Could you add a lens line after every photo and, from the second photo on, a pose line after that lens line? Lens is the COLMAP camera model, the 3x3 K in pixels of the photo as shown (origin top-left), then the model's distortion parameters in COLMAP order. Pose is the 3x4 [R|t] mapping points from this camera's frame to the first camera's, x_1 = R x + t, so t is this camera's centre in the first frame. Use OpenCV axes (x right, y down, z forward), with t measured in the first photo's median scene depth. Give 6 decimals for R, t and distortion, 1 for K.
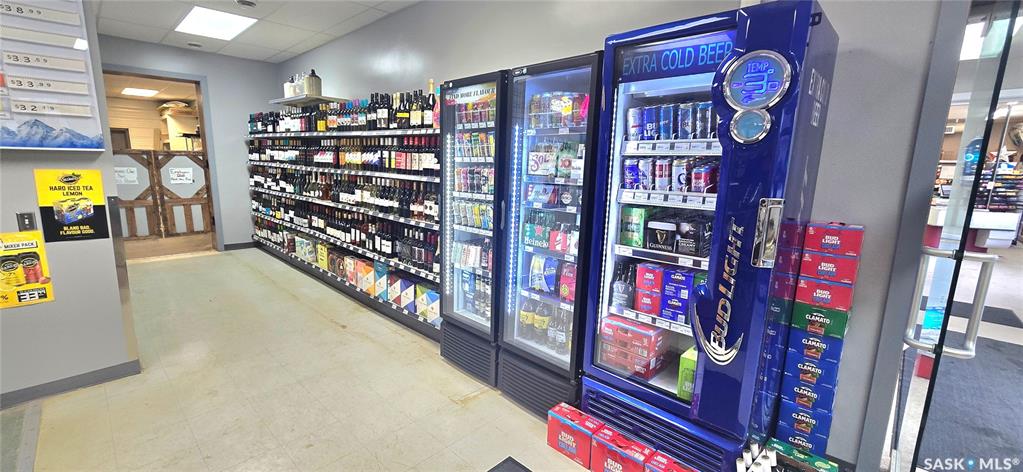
lens RADIAL K [[416.8, 0, 506.1], [0, 416.8, 235.9], [0, 0, 1]] dist [-0.000935, -0.000191]
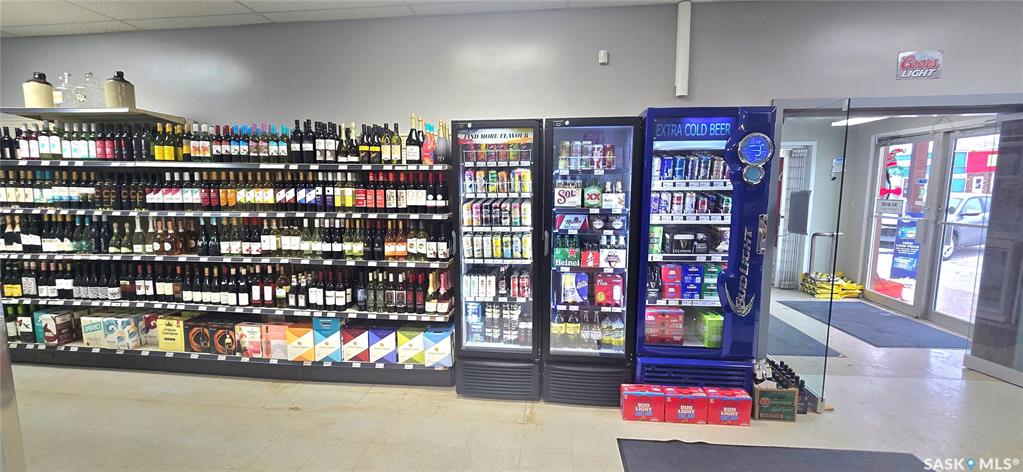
lens RADIAL K [[416.8, 0, 502.3], [0, 416.8, 236.3], [0, 0, 1]] dist [-0.000935, -0.000191]
pose [[0.785954, -0.098219, 0.610433, -0.638030], [0.128399, 0.991706, -0.005753, -0.061690], [-0.604805, 0.082901, 0.792047, 0.129663]]
